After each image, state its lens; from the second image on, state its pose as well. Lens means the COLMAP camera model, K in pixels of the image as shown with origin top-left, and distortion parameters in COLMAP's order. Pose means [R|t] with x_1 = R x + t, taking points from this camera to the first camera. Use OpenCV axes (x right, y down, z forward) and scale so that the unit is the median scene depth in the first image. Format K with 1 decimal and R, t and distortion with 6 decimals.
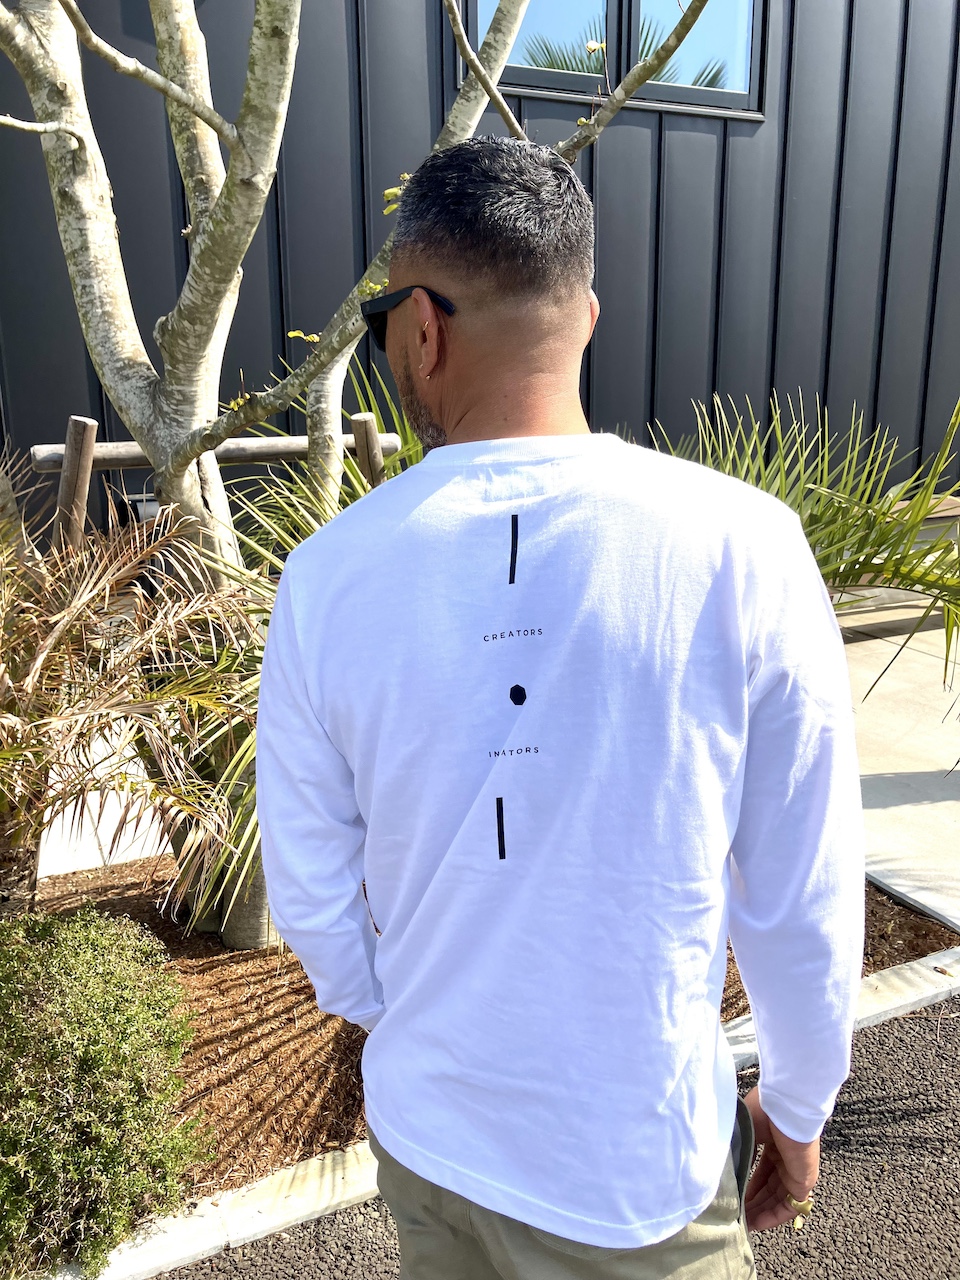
lens RADIAL K [[1050.9, 0, 478.8], [0, 1050.9, 630.3], [0, 0, 1]] dist [0.027621, -0.020319]
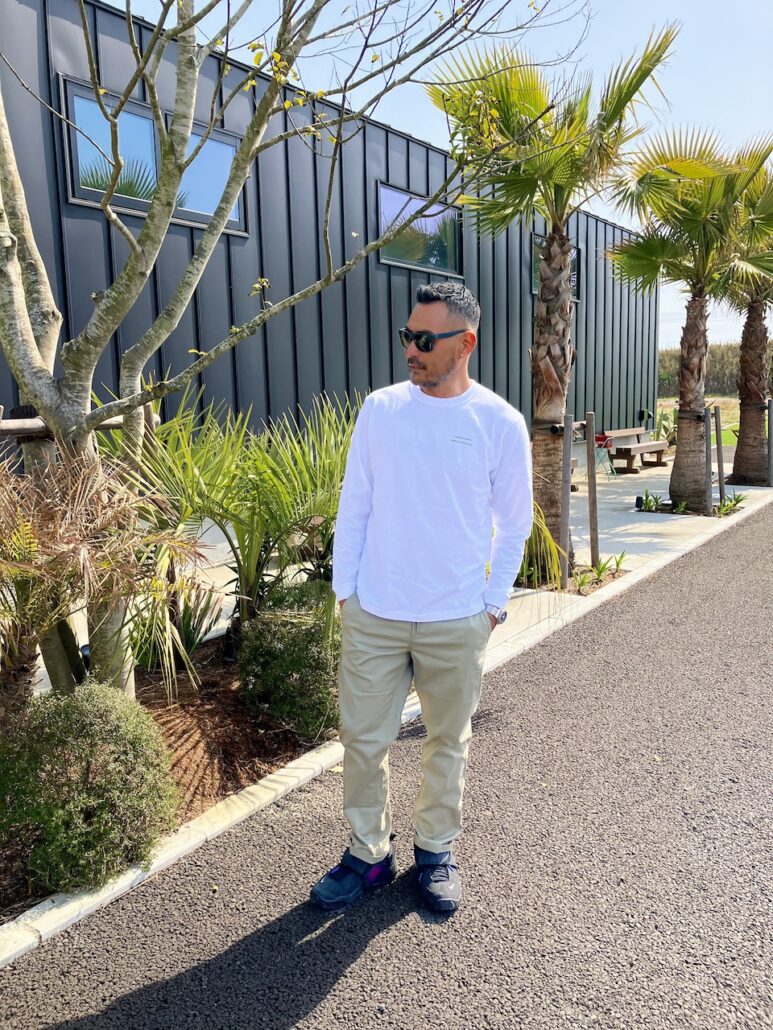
lens RADIAL K [[845.6, 0, 384.0], [0, 845.6, 515.2], [0, 0, 1]] dist [0.027621, -0.020319]
pose [[0.869763, -0.079777, 0.486979, -0.539925], [0.133904, 0.987974, -0.077309, 0.156382], [-0.474955, 0.132449, 0.869986, -0.412102]]
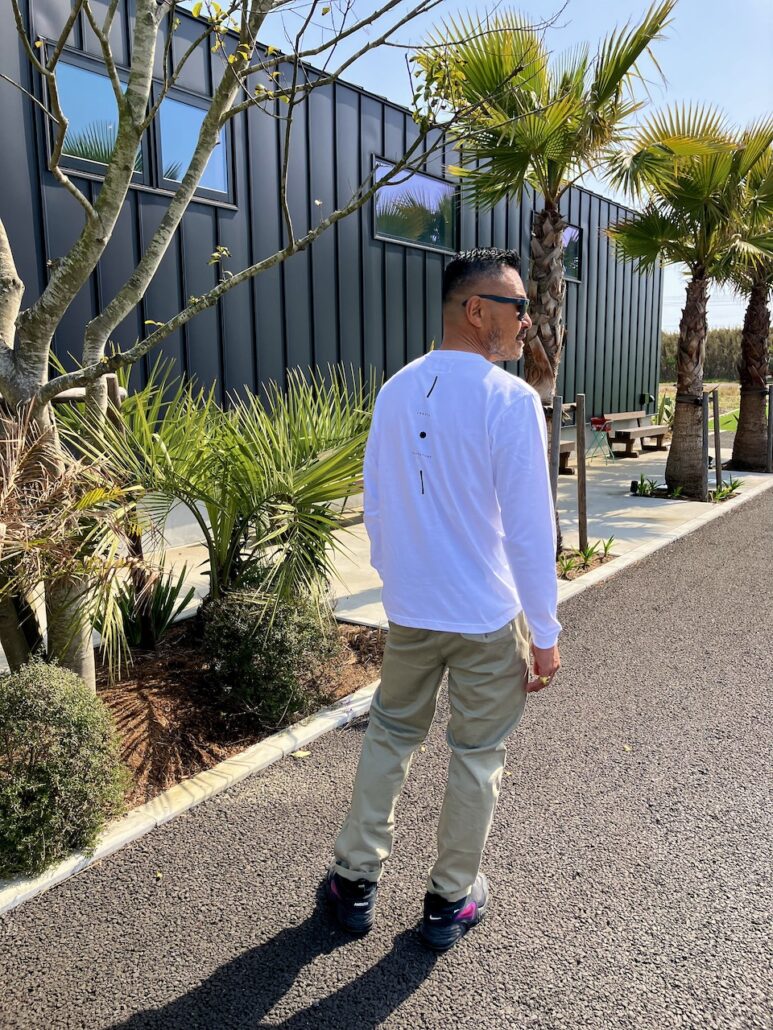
lens RADIAL K [[845.6, 0, 385.2], [0, 845.6, 513.4], [0, 0, 1]] dist [0.027621, -0.020319]
pose [[0.872447, -0.076362, 0.482706, -0.465846], [0.118461, 0.991305, -0.057286, 0.161925], [-0.474134, 0.107161, 0.873907, -0.407297]]
